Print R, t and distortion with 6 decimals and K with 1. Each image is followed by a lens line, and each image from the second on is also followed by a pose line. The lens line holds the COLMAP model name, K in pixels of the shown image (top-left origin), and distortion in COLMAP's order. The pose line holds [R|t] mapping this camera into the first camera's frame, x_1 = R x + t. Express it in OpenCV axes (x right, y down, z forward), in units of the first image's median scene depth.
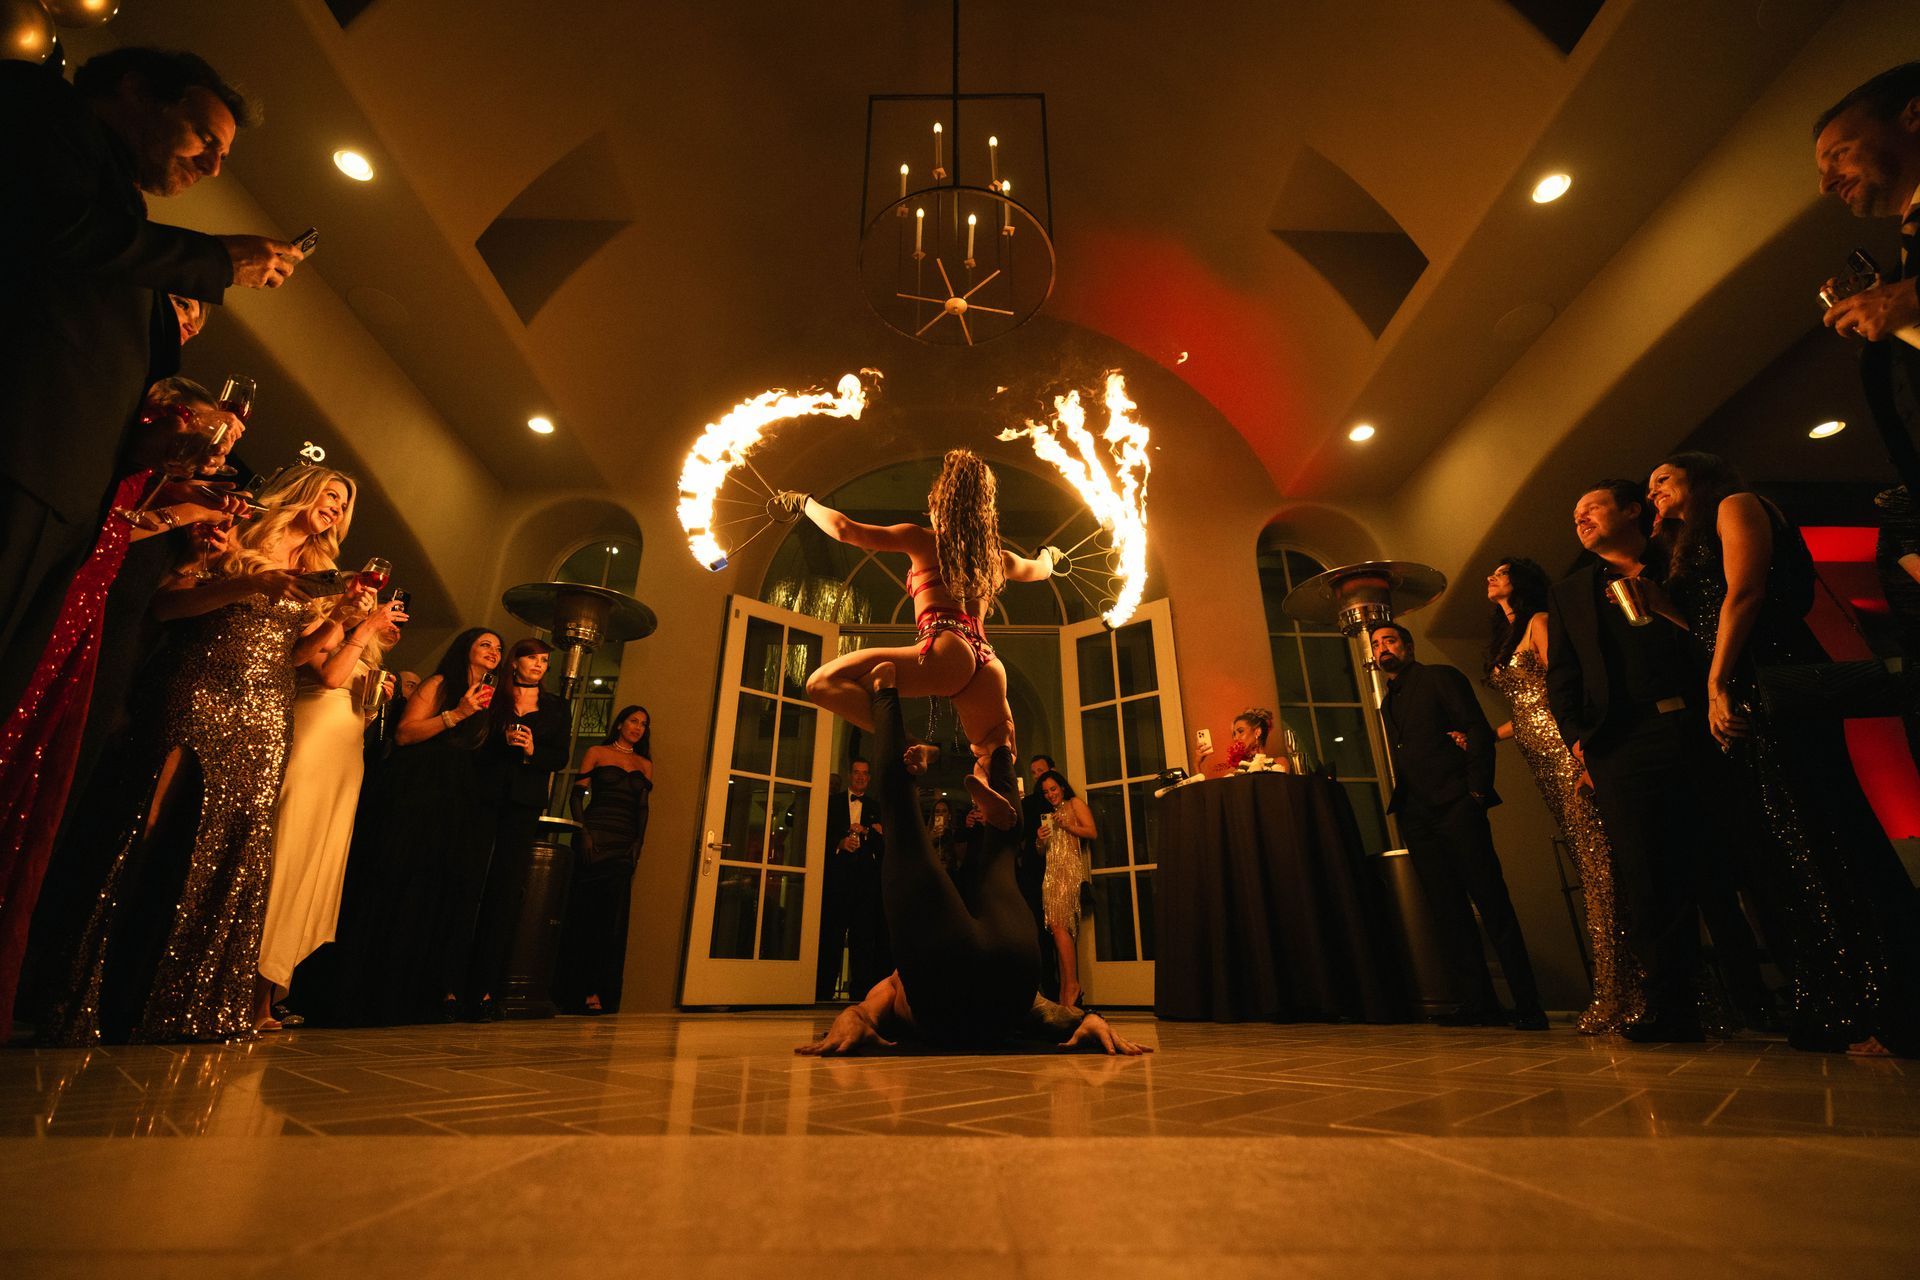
lens RADIAL K [[792.9, 0, 960.0], [0, 792.9, 640.0], [0, 0, 1]] dist [-0.000635, -0.001113]
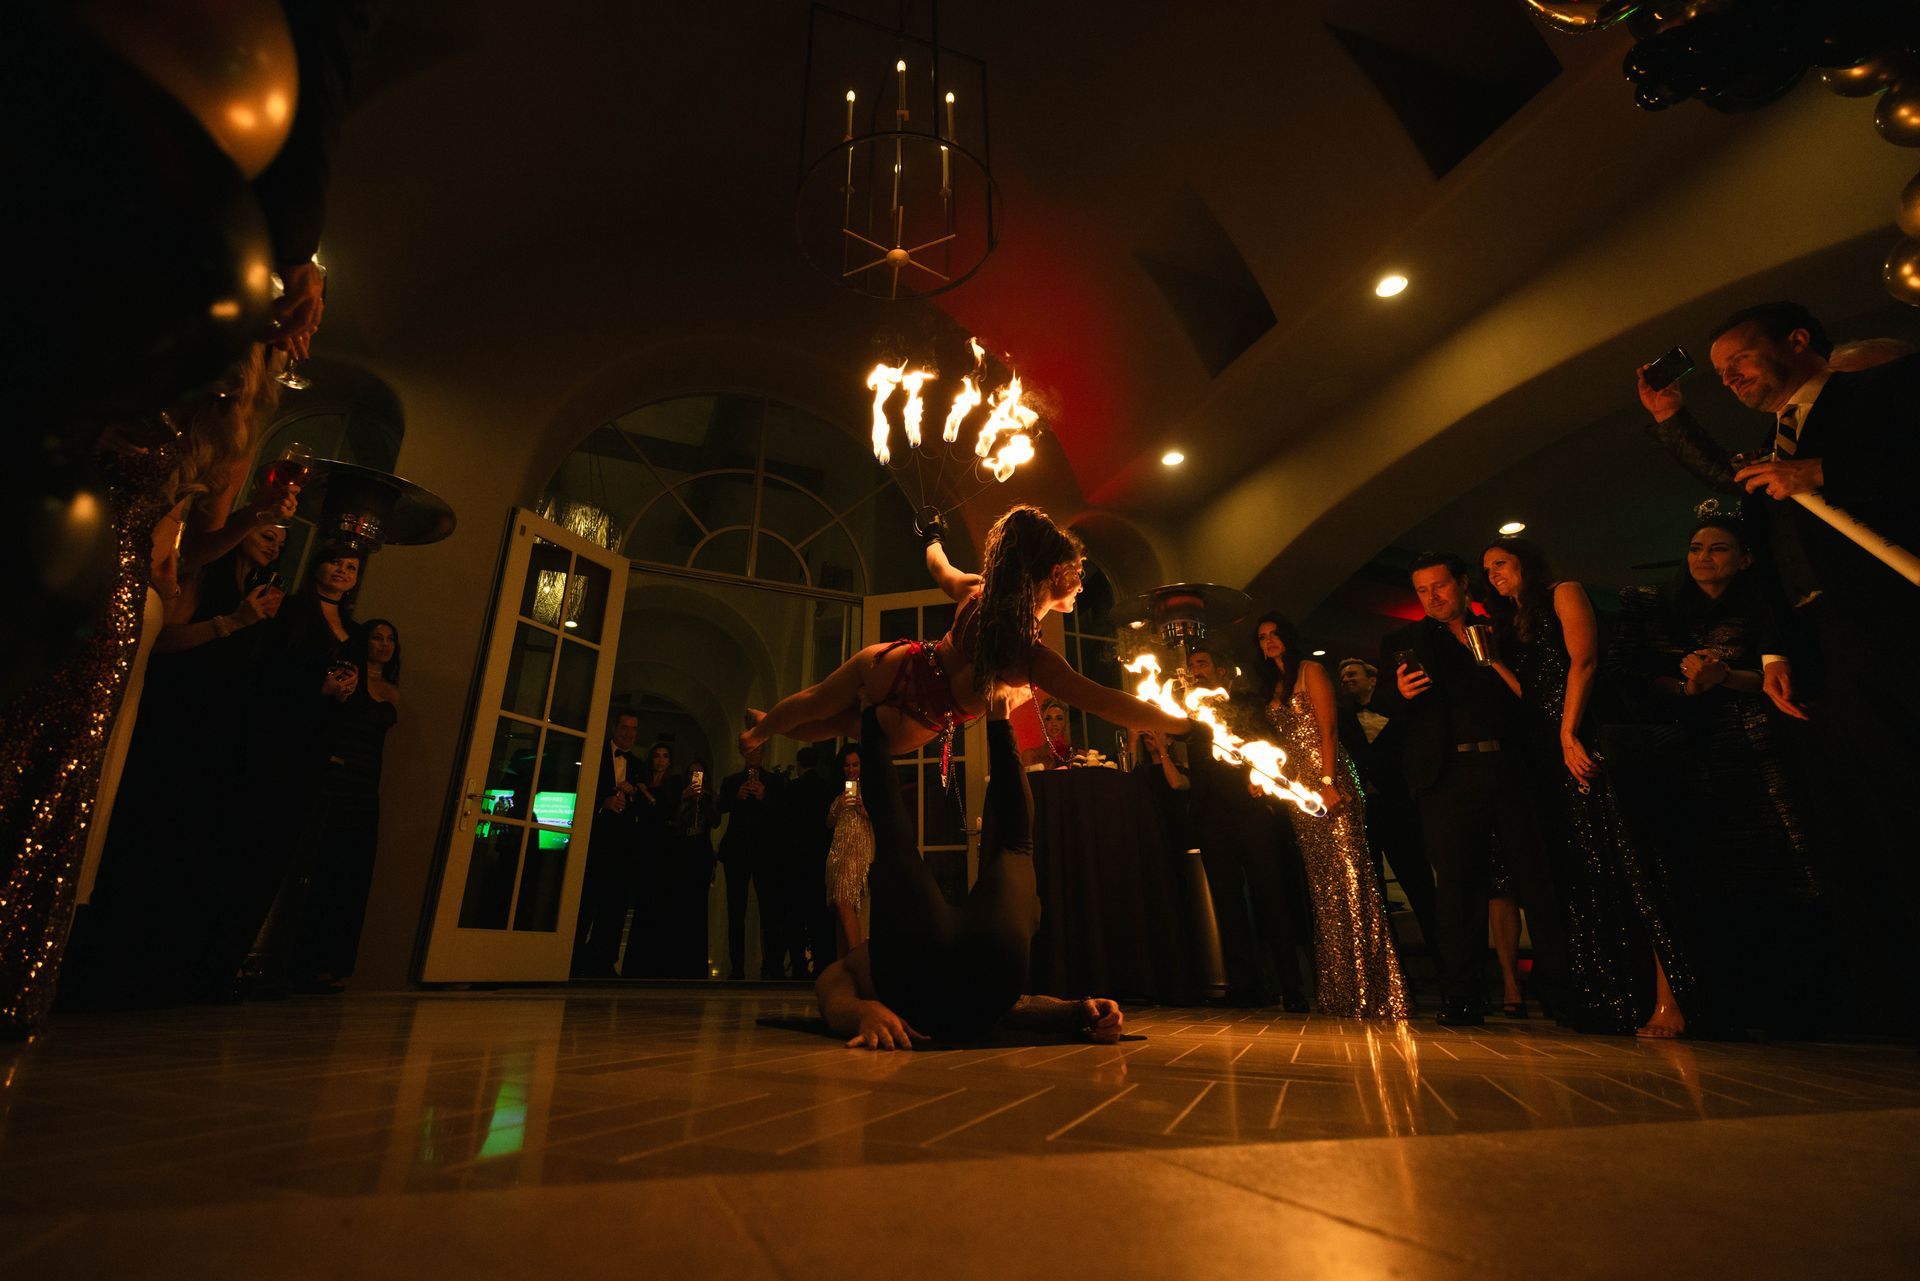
lens RADIAL K [[832.7, 0, 885.6], [0, 832.7, 613.2], [0, 0, 1]] dist [0.001992, 0.000820]
pose [[0.949075, 0.134153, 0.285061, -0.180900], [-0.138316, 0.990372, -0.005573, 0.007061], [-0.283065, -0.034140, 0.958493, 0.020400]]
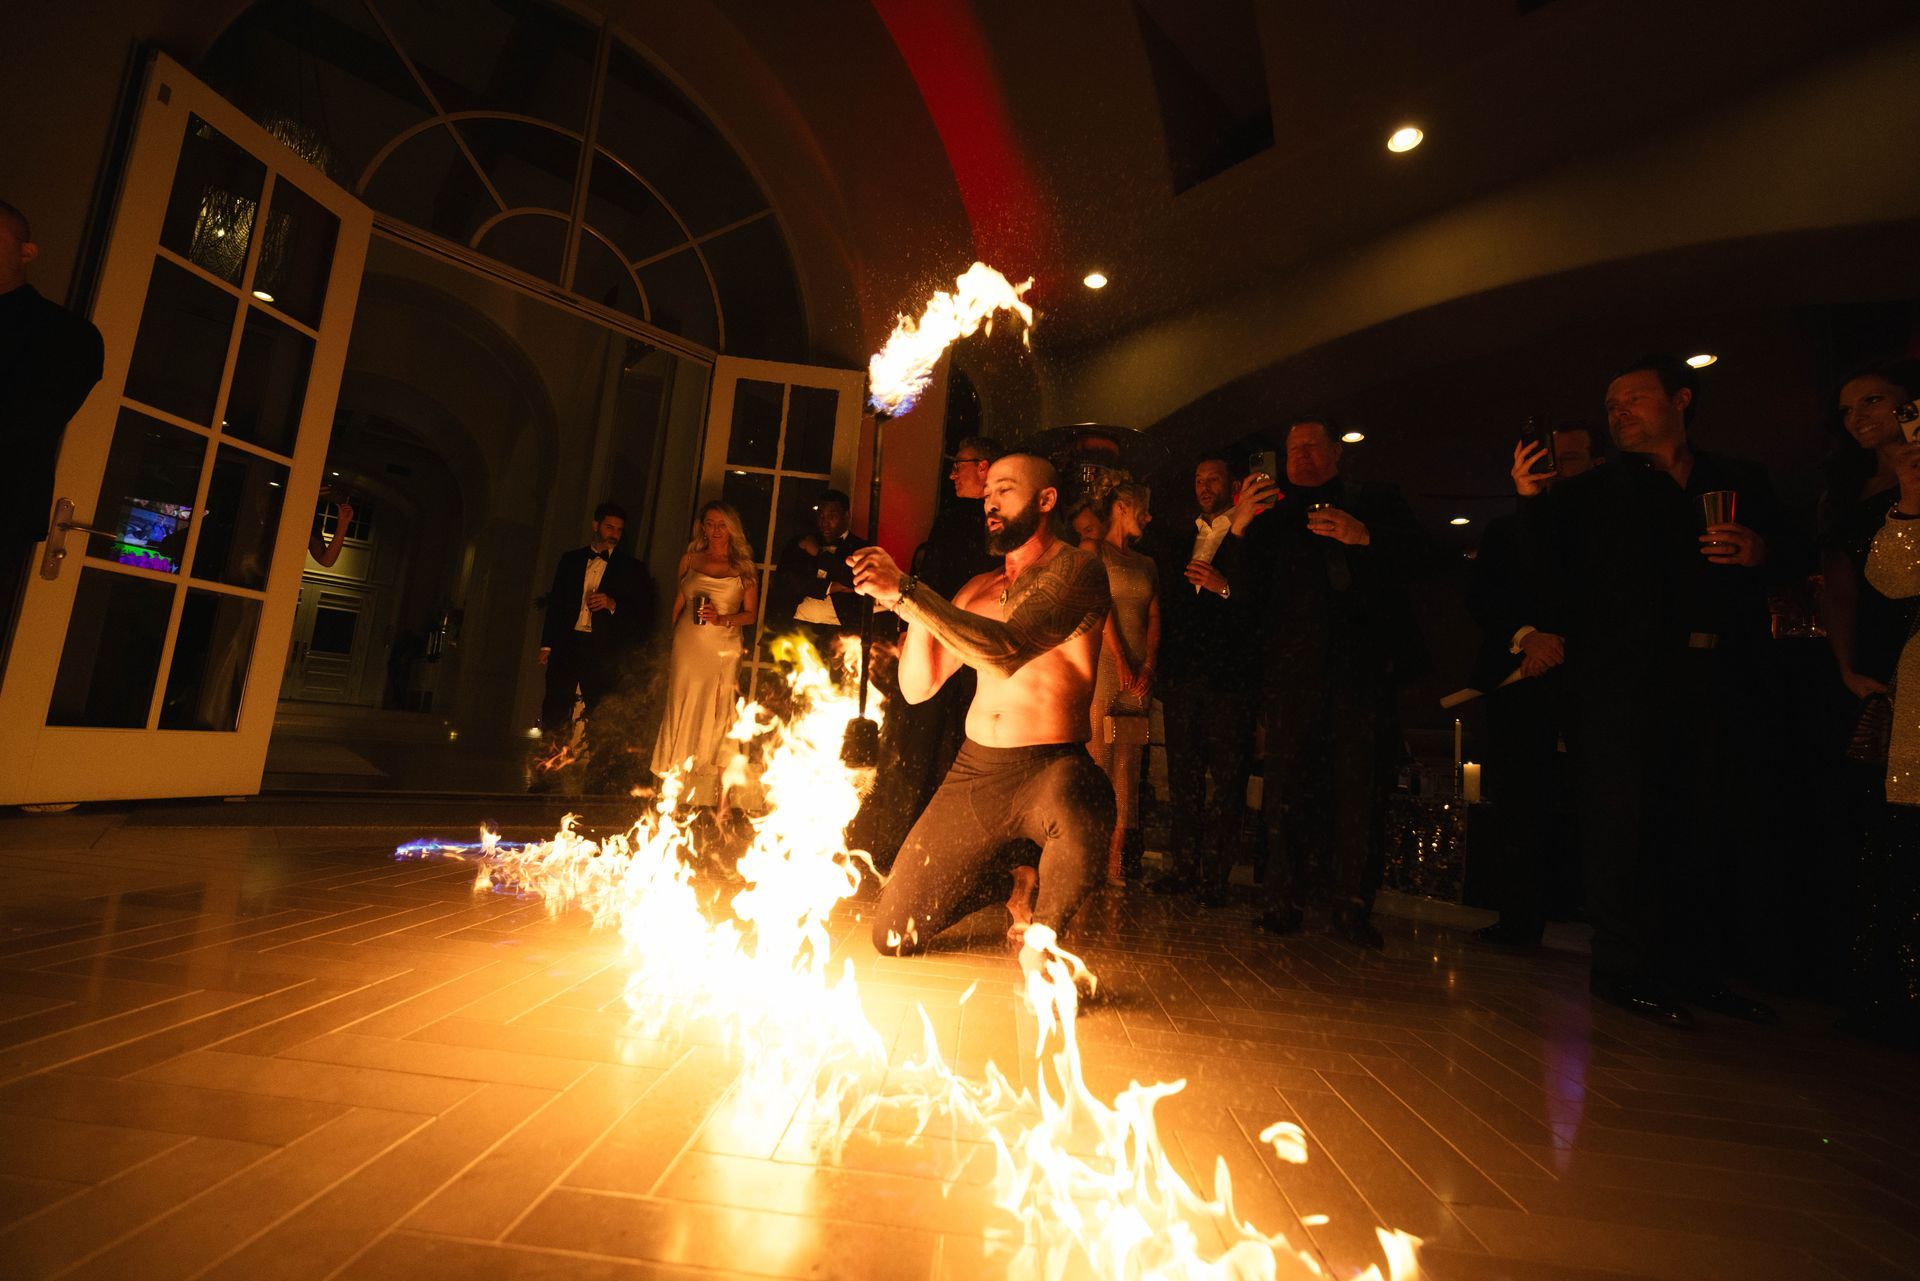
lens RADIAL K [[792.9, 0, 960.0], [0, 792.9, 640.5], [0, 0, 1]] dist [-0.000635, -0.001113]
pose [[0.755344, 0.151739, 0.637519, -0.196401], [-0.333345, 0.926530, 0.174425, 0.037894], [-0.564214, -0.344265, 0.750430, 0.247749]]
